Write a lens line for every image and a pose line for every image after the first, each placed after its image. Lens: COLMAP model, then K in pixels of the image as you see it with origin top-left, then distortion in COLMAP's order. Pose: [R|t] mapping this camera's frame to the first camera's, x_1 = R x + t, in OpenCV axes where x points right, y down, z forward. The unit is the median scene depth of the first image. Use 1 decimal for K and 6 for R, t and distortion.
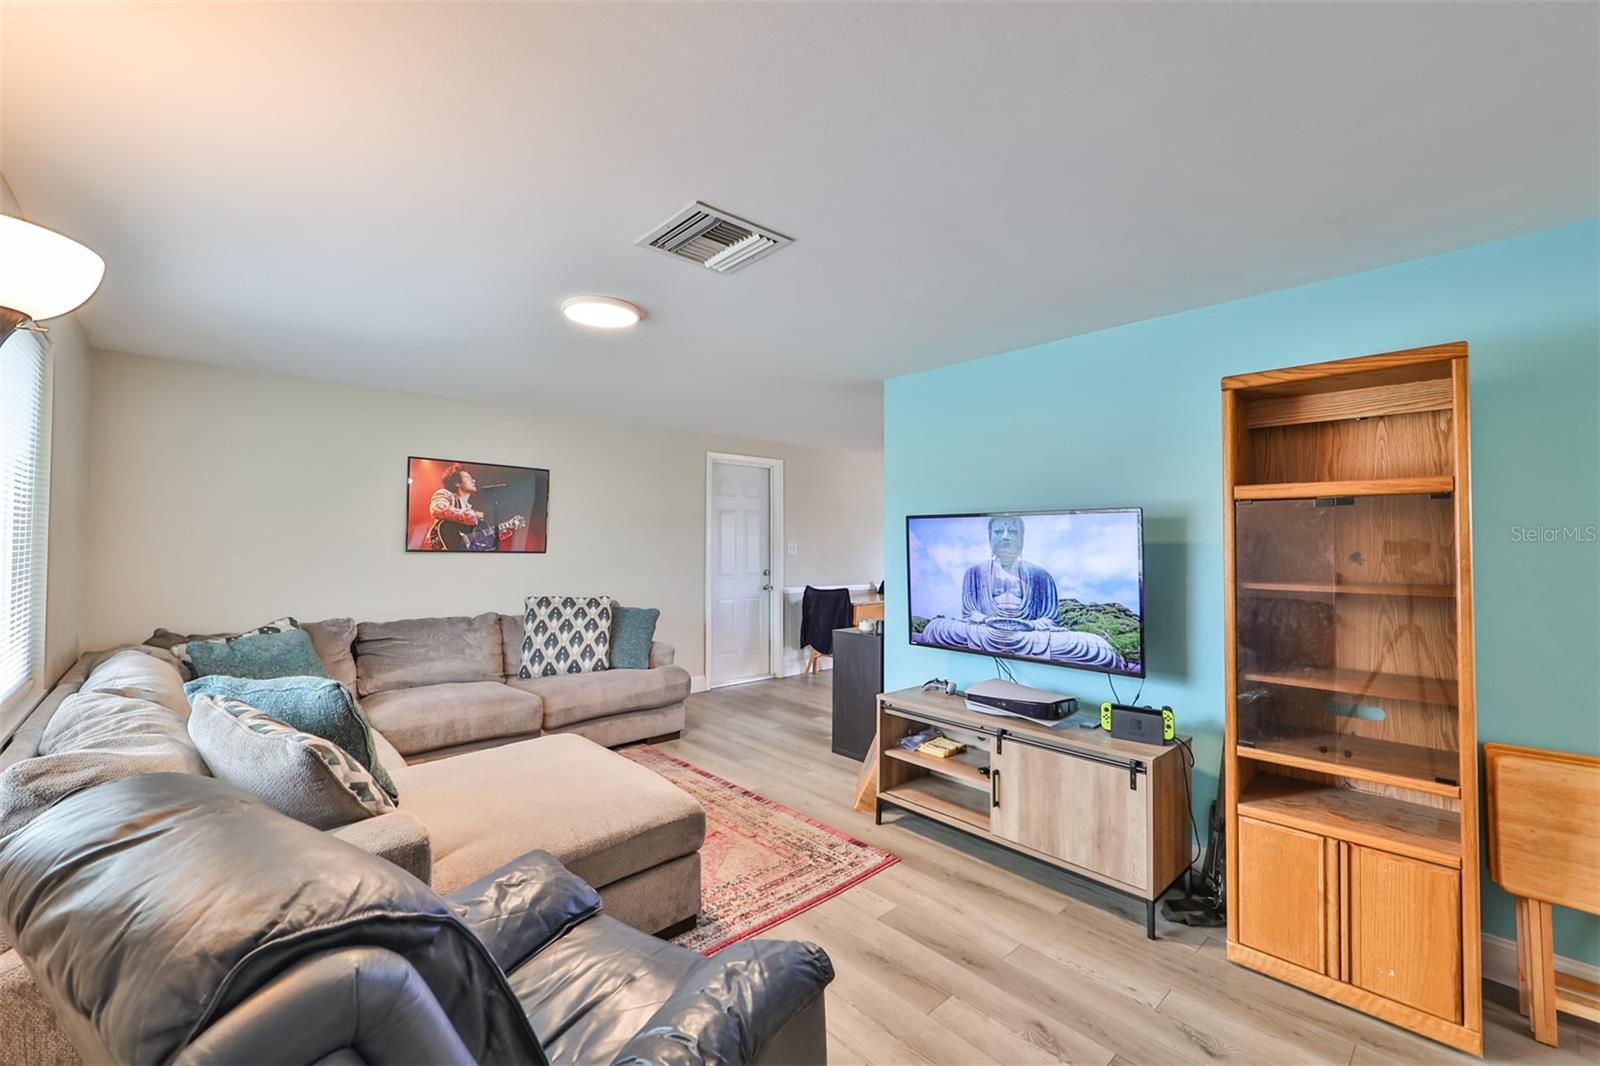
lens RADIAL K [[657.6, 0, 795.8], [0, 657.6, 523.3], [0, 0, 1]] dist [0.001389, -0.000180]
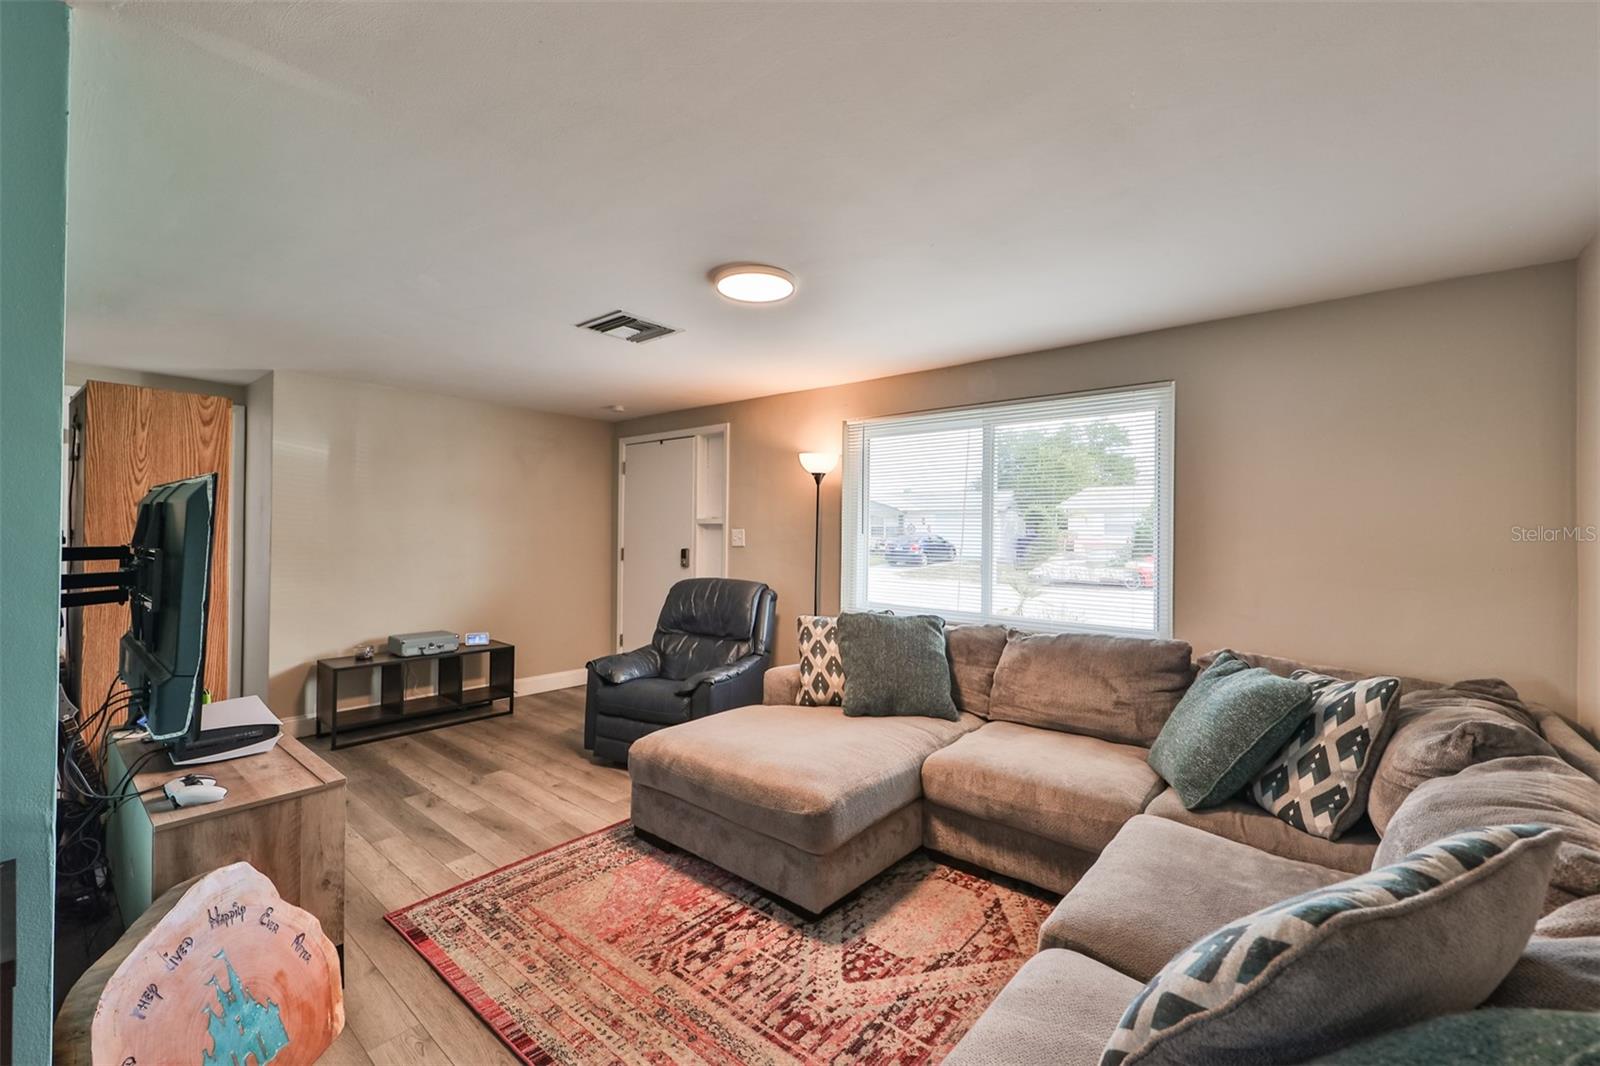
lens RADIAL K [[657.6, 0, 795.8], [0, 657.6, 523.3], [0, 0, 1]] dist [0.001389, -0.000180]
pose [[-0.992595, -0.014343, -0.120624, -0.261507], [-0.010029, 0.999291, -0.036296, 0.051677], [0.121060, -0.034818, -0.992034, 2.028999]]
